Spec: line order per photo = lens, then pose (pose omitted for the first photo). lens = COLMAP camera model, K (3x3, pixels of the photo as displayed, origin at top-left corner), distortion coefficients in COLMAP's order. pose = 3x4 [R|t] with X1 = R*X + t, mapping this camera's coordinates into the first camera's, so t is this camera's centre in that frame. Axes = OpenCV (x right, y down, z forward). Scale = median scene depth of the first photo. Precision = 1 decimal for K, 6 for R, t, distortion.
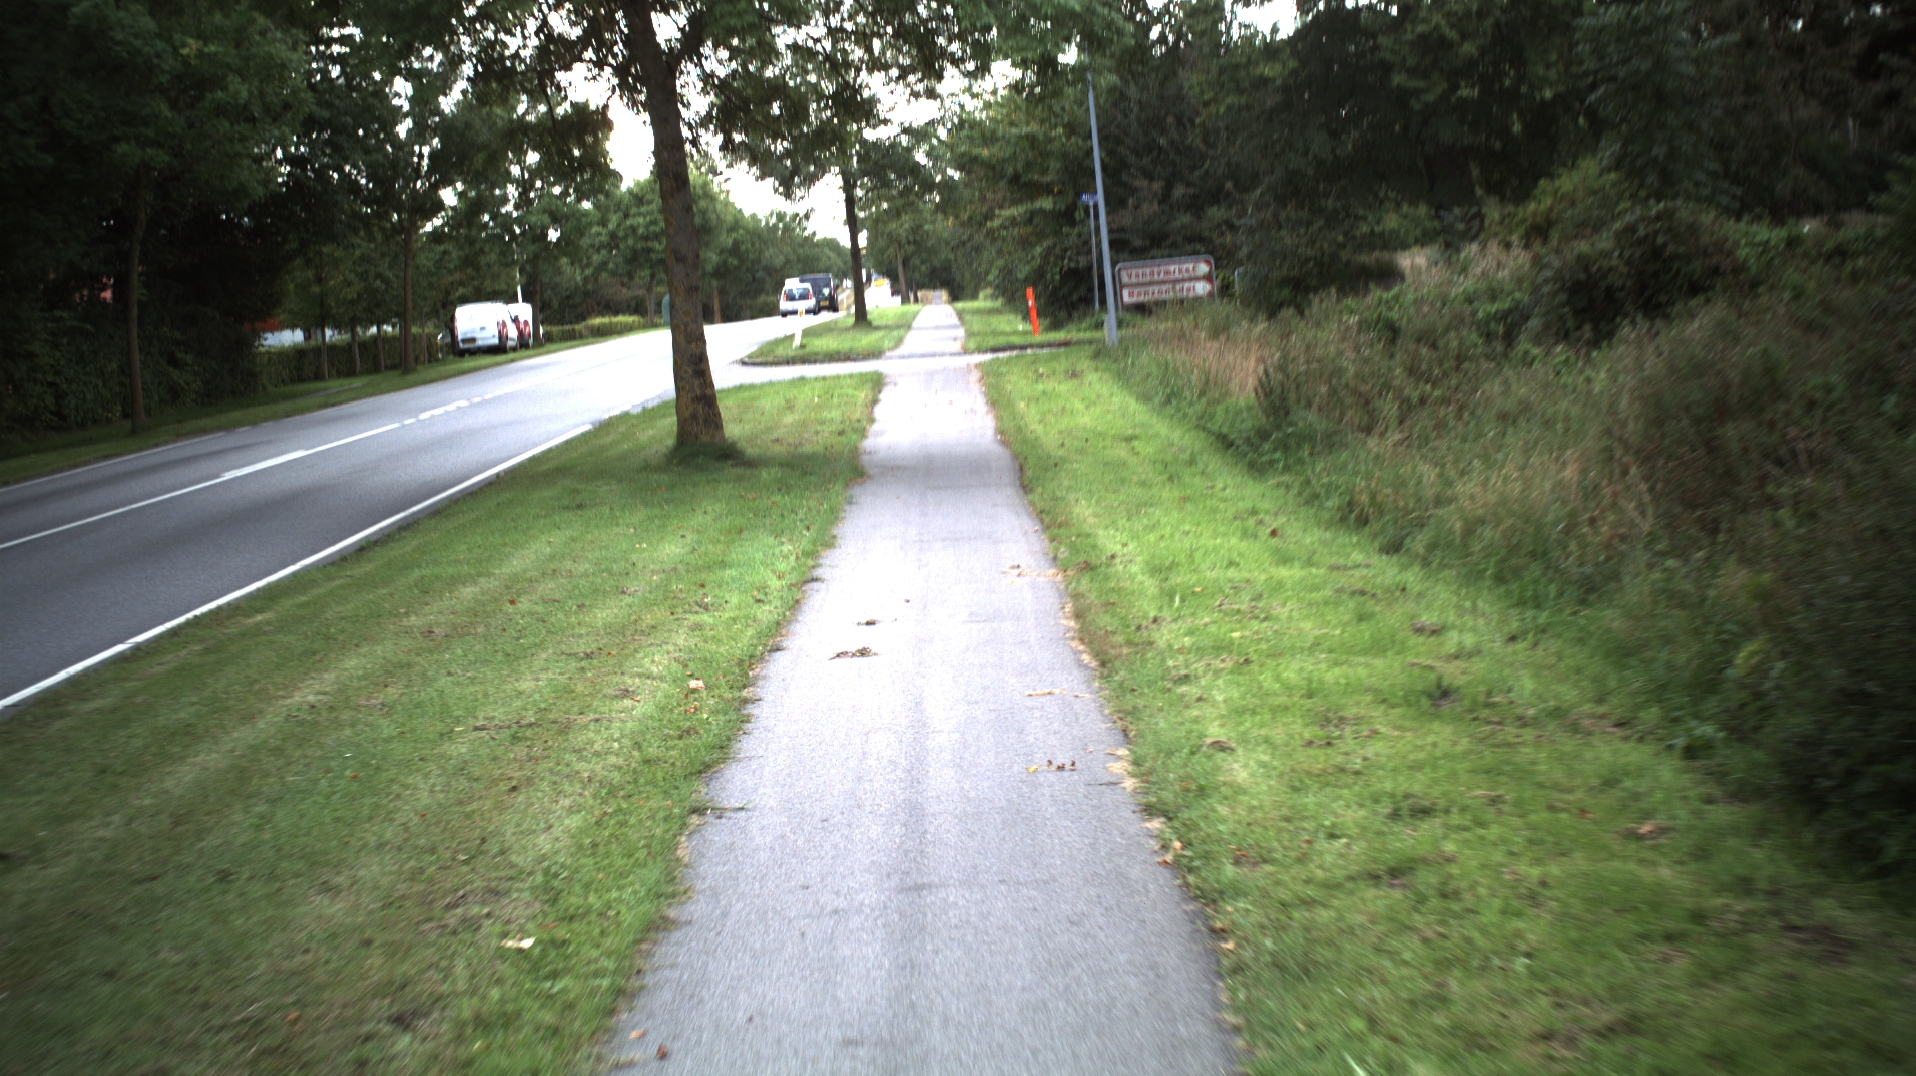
lens RADIAL K [[1864.6, 0, 934.7], [0, 1864.6, 535.7], [0, 0, 1]] dist [-0.060799, -0.005245]
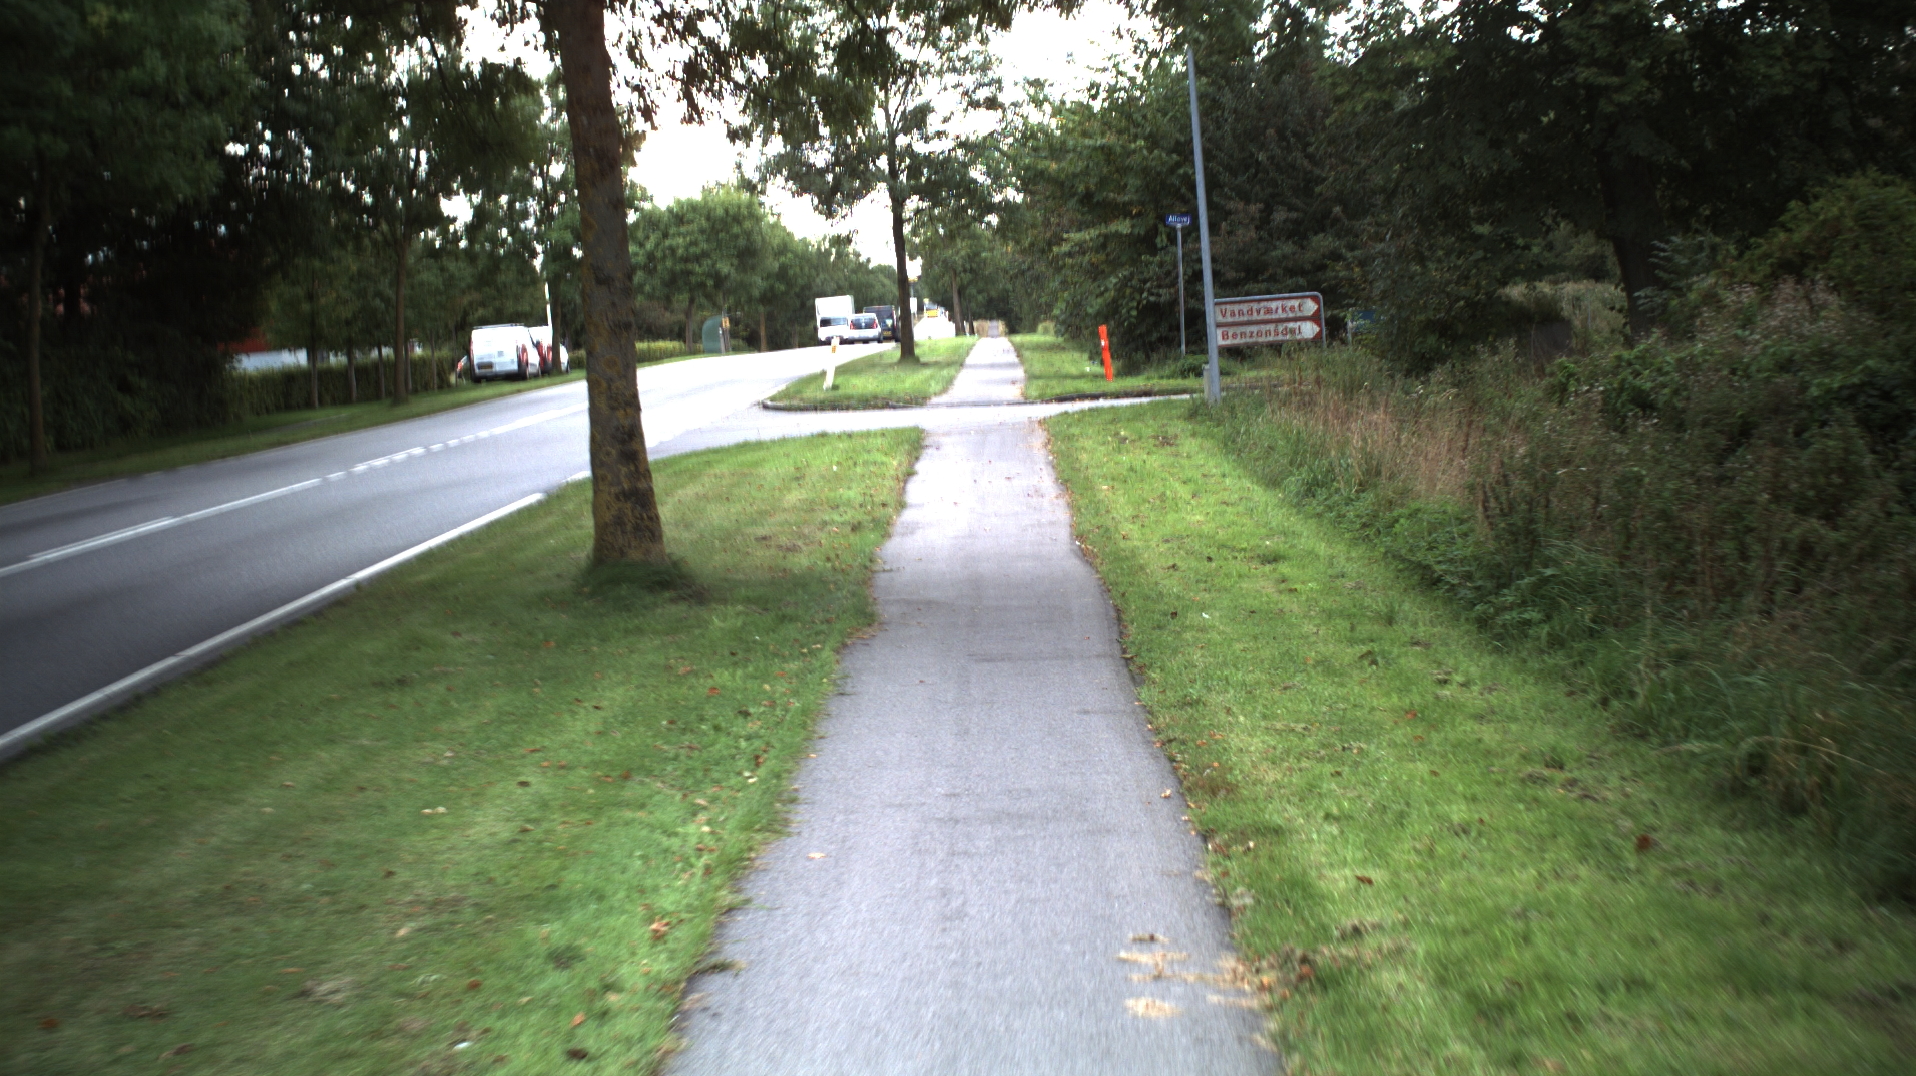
lens RADIAL K [[1830.8, 0, 1005.1], [0, 1830.8, 538.1], [0, 0, 1]] dist [-0.055568, -0.001066]
pose [[0.999749, 0.020112, 0.009838, 0.000242], [-0.019992, 0.999726, -0.012156, -0.023606], [-0.010080, 0.011957, 0.999878, 0.158564]]
